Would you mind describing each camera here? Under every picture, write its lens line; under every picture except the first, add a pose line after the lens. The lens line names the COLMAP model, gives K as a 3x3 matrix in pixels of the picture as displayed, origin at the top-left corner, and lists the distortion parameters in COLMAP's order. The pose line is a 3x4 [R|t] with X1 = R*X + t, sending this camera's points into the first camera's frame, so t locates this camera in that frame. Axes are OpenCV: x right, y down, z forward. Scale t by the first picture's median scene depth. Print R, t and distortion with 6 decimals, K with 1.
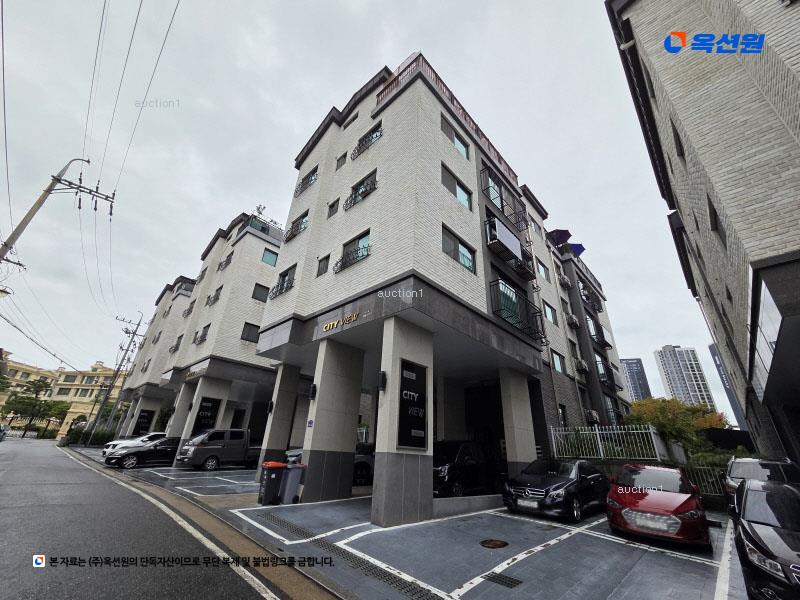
lens RADIAL K [[324.4, 0, 401.2], [0, 324.4, 299.8], [0, 0, 1]] dist [0.002472, 0.000214]
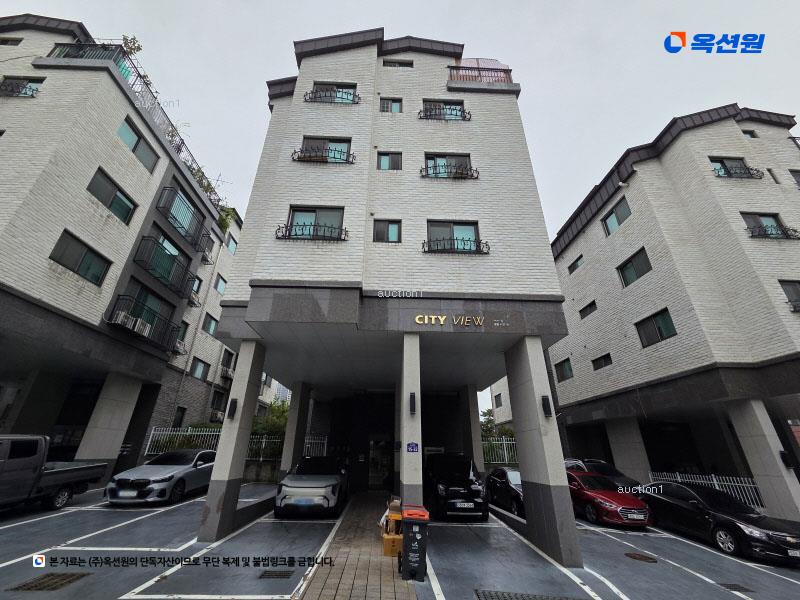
lens RADIAL K [[324.4, 0, 398.4], [0, 324.4, 298.3], [0, 0, 1]] dist [0.002472, 0.000214]
pose [[0.700739, 0.270773, 0.660035, -0.679708], [-0.291465, 0.953098, -0.081560, 0.099559], [-0.651163, -0.135225, 0.746794, 0.399135]]
